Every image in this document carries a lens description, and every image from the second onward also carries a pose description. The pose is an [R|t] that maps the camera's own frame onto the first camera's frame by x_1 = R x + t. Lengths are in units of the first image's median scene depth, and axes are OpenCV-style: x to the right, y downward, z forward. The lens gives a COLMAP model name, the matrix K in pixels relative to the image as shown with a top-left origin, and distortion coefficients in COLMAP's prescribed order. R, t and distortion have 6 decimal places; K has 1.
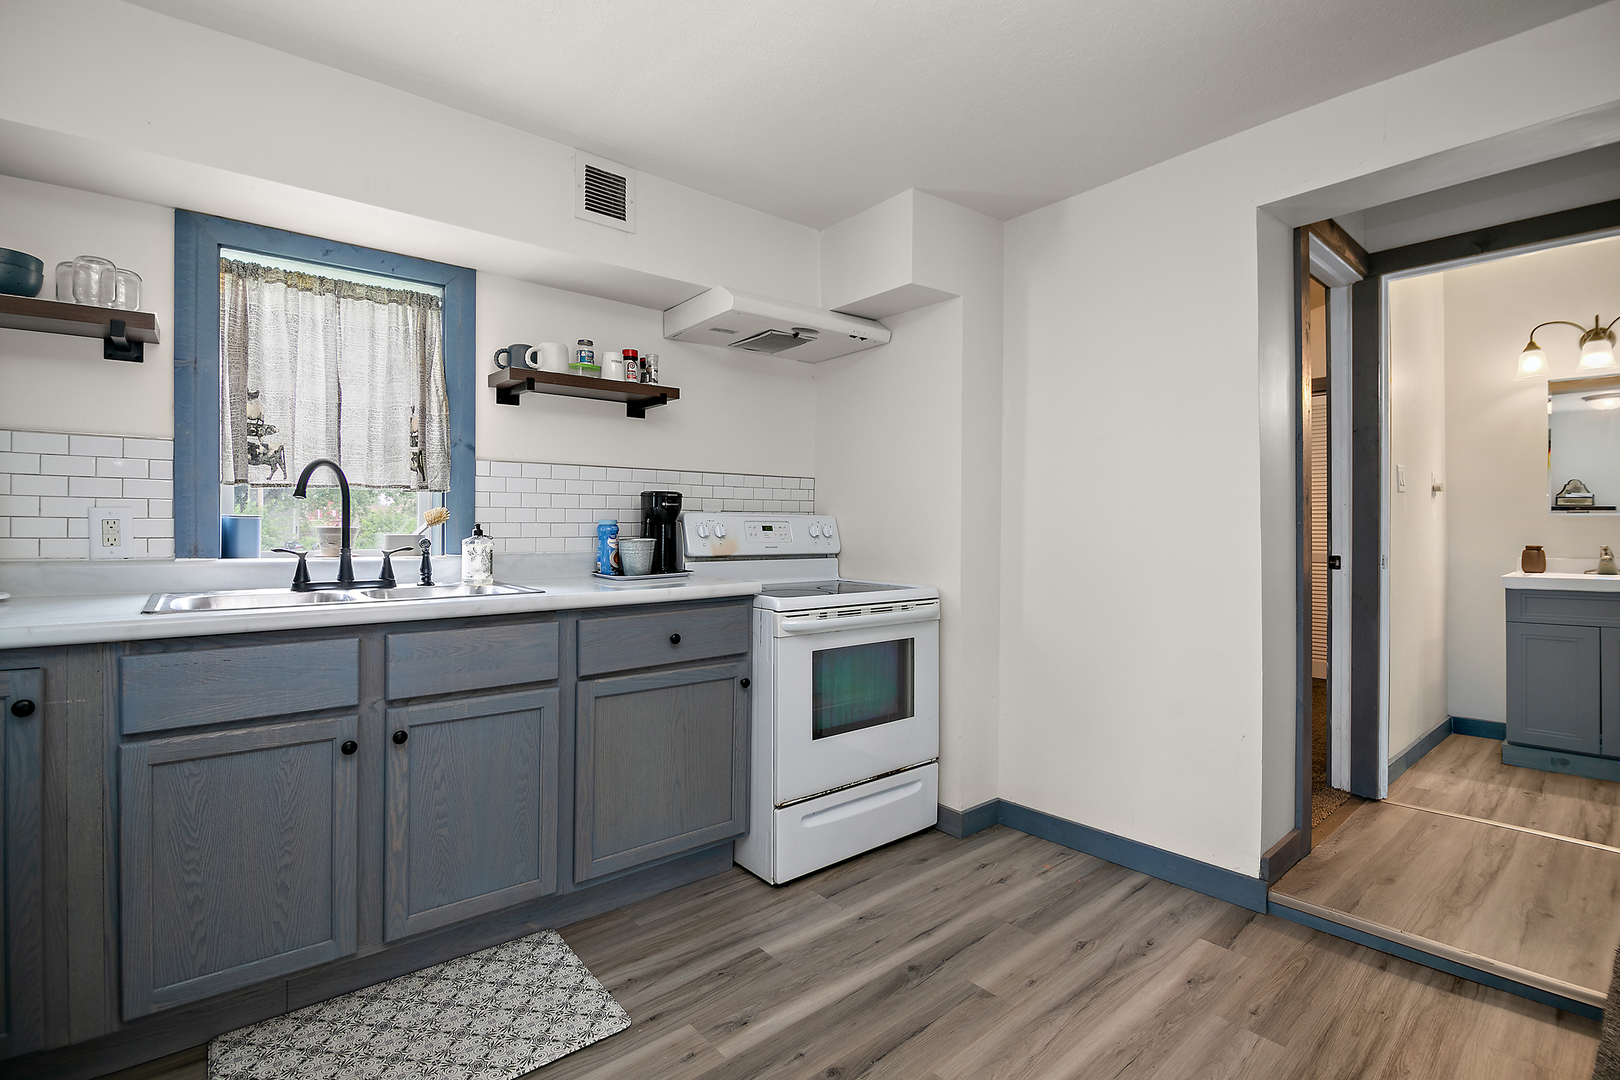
lens RADIAL K [[744.7, 0, 770.0], [0, 744.7, 537.6], [0, 0, 1]] dist [-0.004014, -0.000940]
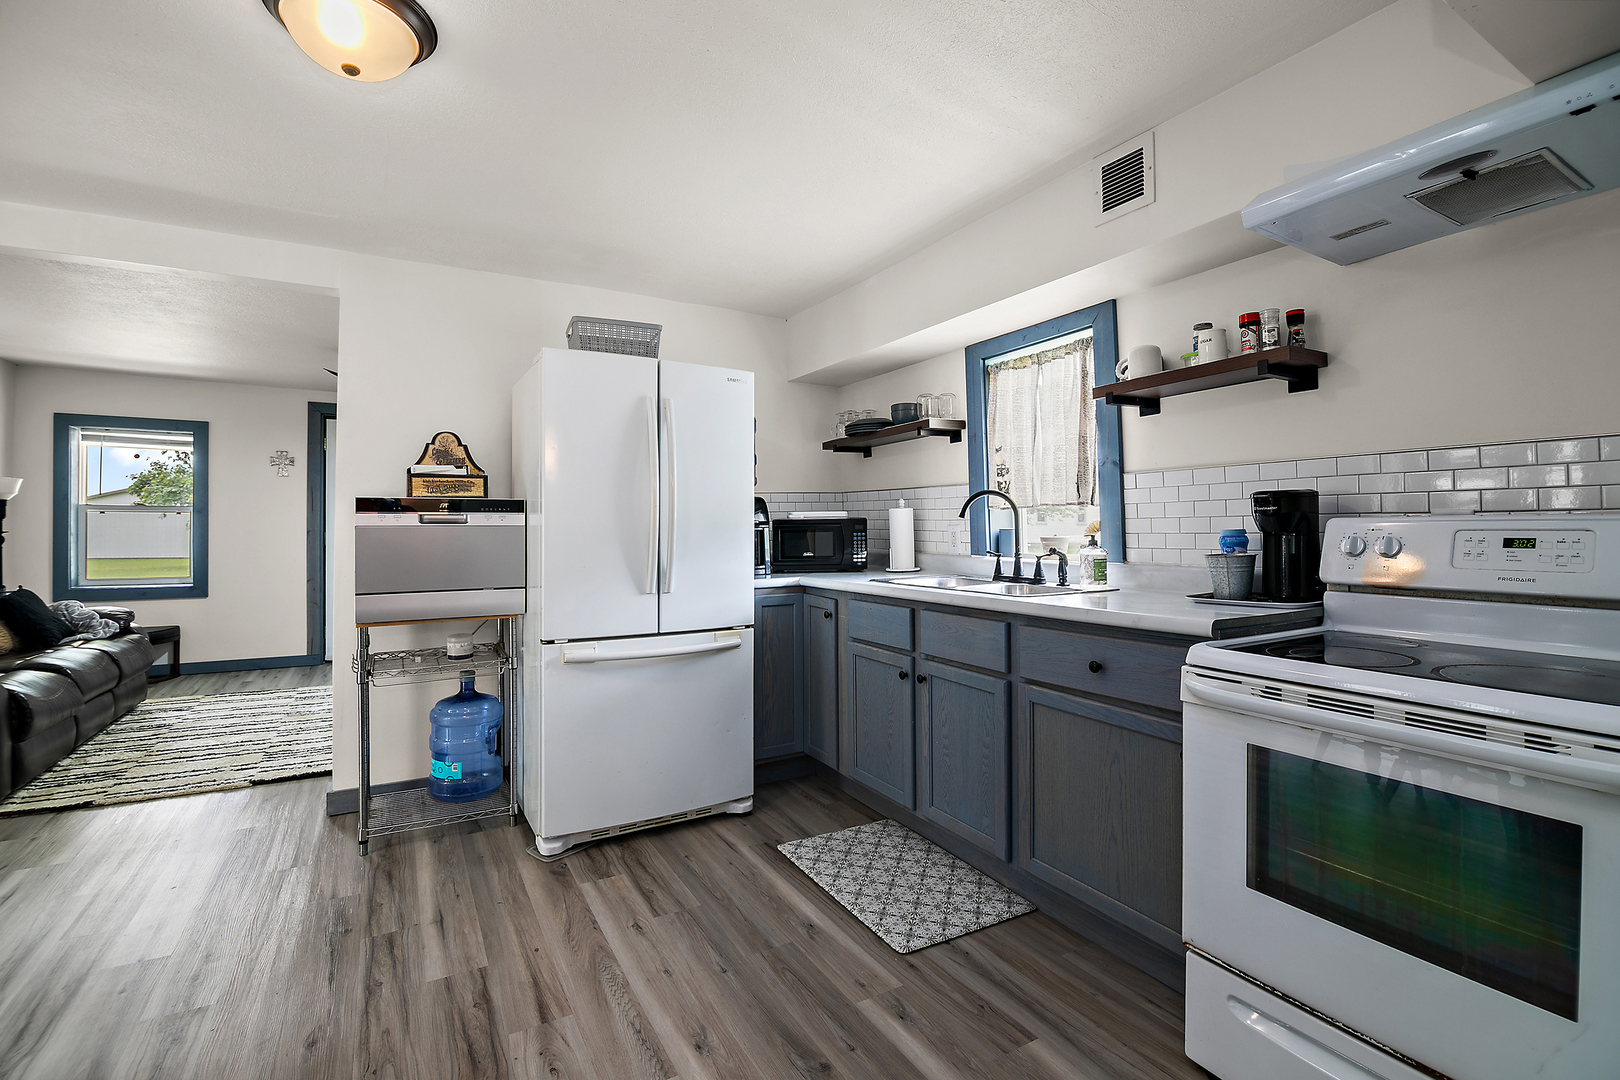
lens RADIAL K [[719.4, 0, 816.1], [0, 719.4, 531.0], [0, 0, 1]] dist [-0.000839, -0.000129]
pose [[-0.137983, 0.003137, -0.990430, 0.768615], [-0.005963, 0.999974, 0.003998, -0.027718], [0.990417, 0.006457, -0.137961, 0.793122]]
